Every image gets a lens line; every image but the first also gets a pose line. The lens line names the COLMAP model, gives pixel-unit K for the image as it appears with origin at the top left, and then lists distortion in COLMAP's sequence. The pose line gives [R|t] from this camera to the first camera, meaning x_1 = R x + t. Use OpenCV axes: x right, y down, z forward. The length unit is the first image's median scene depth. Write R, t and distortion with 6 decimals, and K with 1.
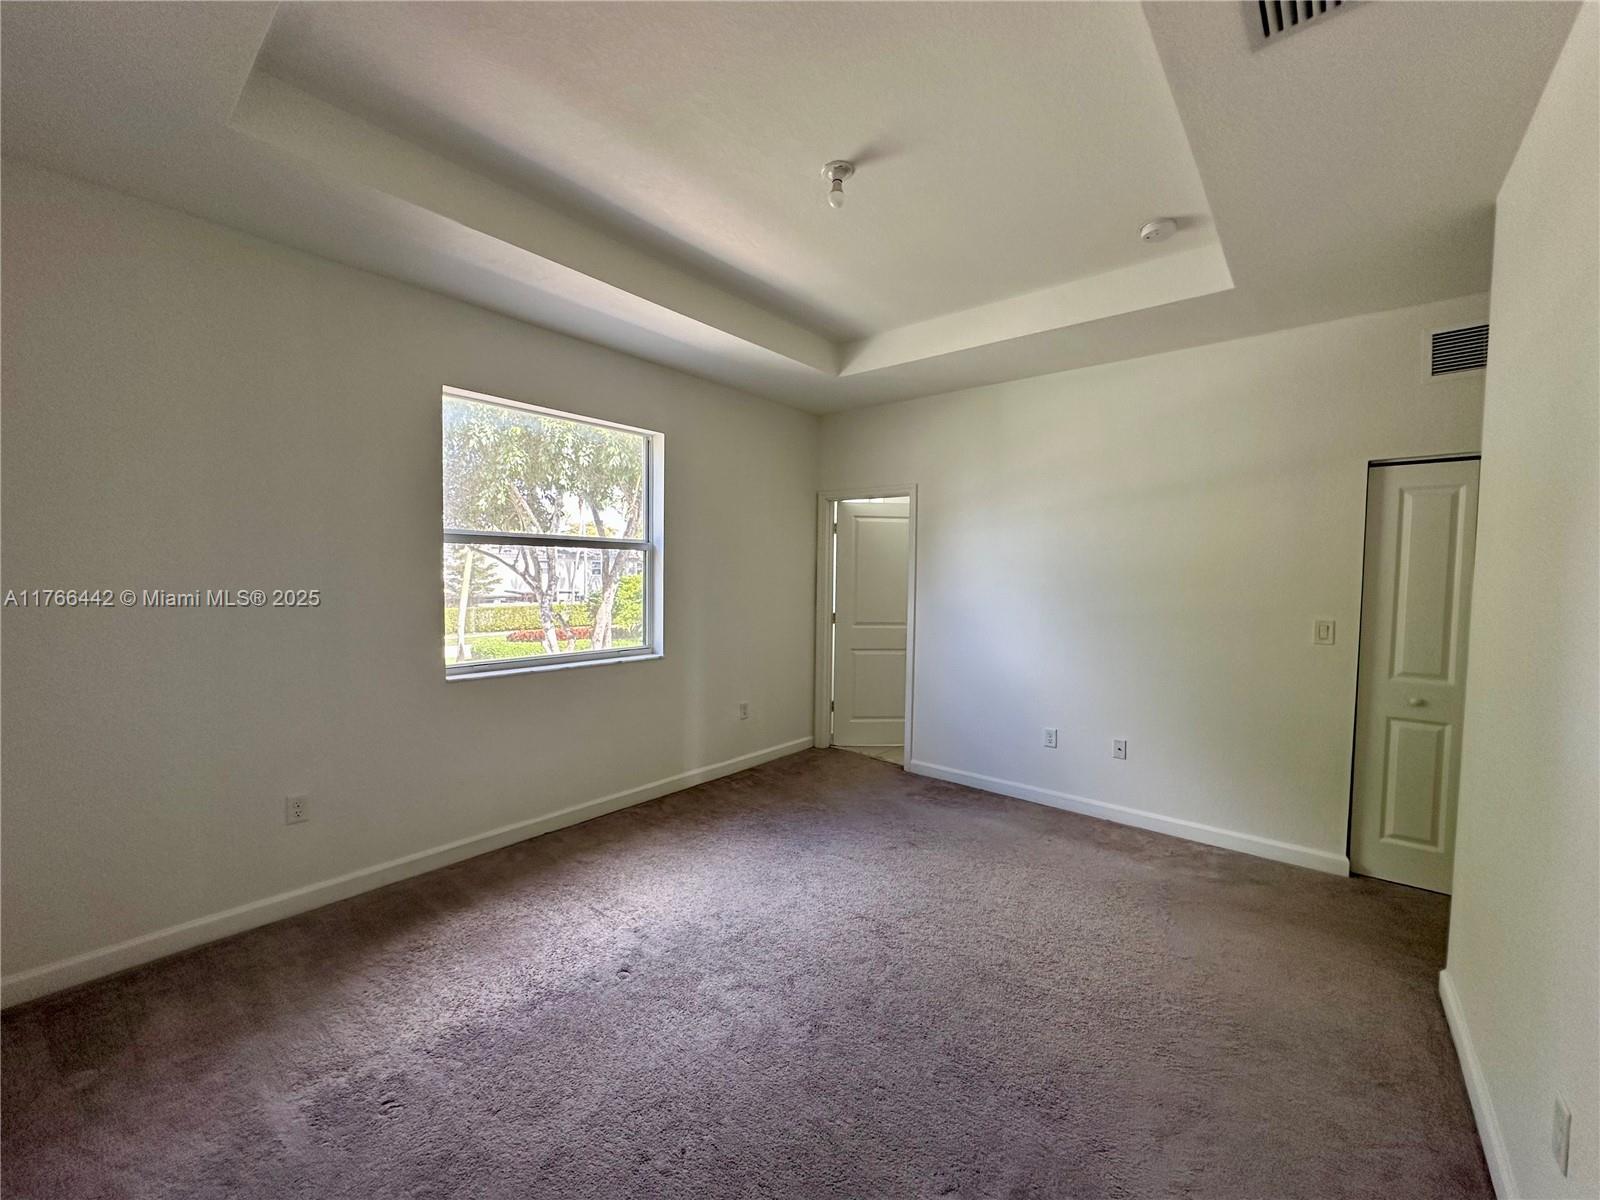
lens RADIAL K [[642.3, 0, 800.0], [0, 642.3, 600.0], [0, 0, 1]] dist [-0.000344, -0.000060]
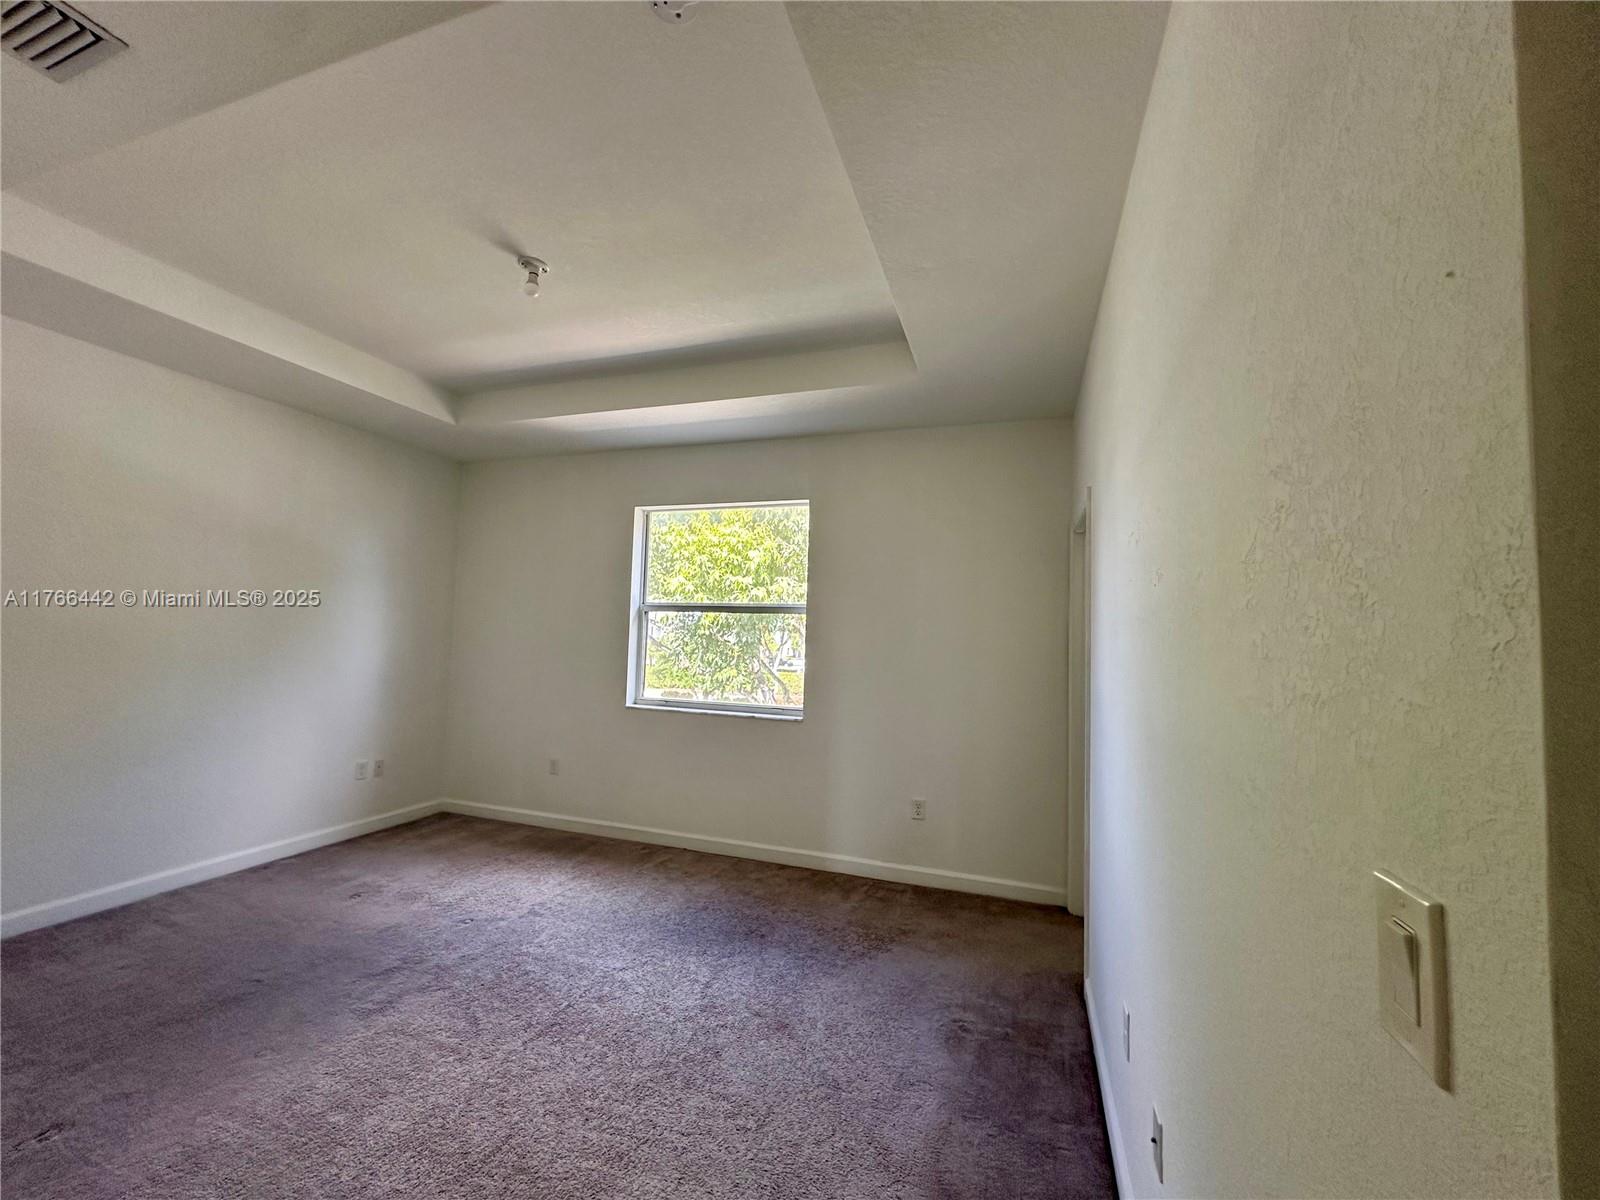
lens RADIAL K [[642.3, 0, 800.0], [0, 642.3, 600.0], [0, 0, 1]] dist [-0.000344, -0.000060]
pose [[0.352699, -0.058240, -0.933922, 0.849984], [-0.067983, 0.993829, -0.087650, -0.010844], [0.933264, 0.094405, 0.346564, 0.752013]]
